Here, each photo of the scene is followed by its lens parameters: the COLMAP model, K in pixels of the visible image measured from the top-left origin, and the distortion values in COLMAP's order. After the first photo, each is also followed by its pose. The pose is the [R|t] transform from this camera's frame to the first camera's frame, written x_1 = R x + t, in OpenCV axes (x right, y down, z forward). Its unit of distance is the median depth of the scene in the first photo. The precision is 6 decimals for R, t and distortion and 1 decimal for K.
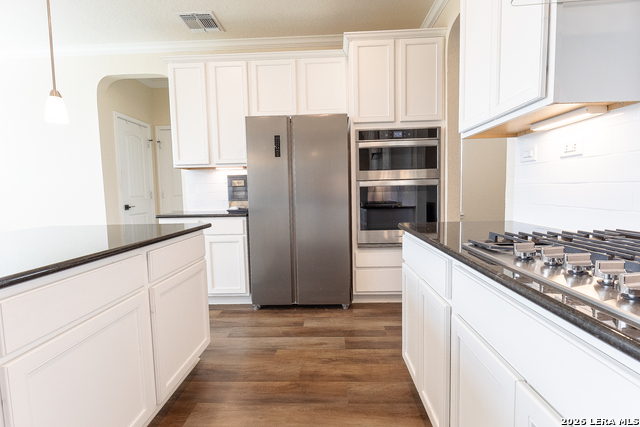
lens RADIAL K [[312.0, 0, 320.0], [0, 312.0, 213.5], [0, 0, 1]] dist [-0.000467, 0.000005]
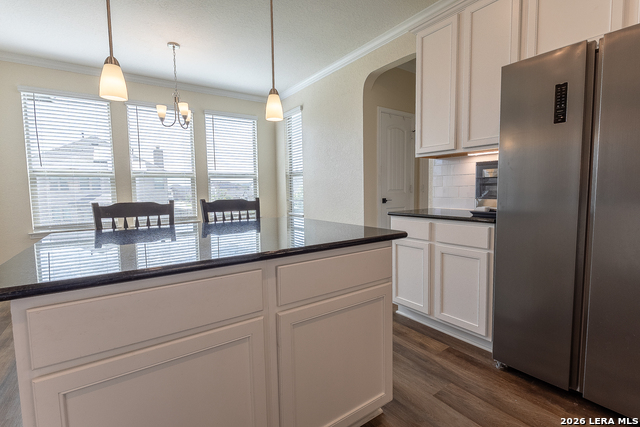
lens RADIAL K [[300.9, 0, 320.0], [0, 300.9, 213.5], [0, 0, 1]] dist [-0.000665, -0.000248]
pose [[0.603482, 0.073685, -0.793964, 0.041925], [-0.051901, 0.997239, 0.053101, -0.024633], [0.795685, 0.009162, 0.605641, 0.309547]]
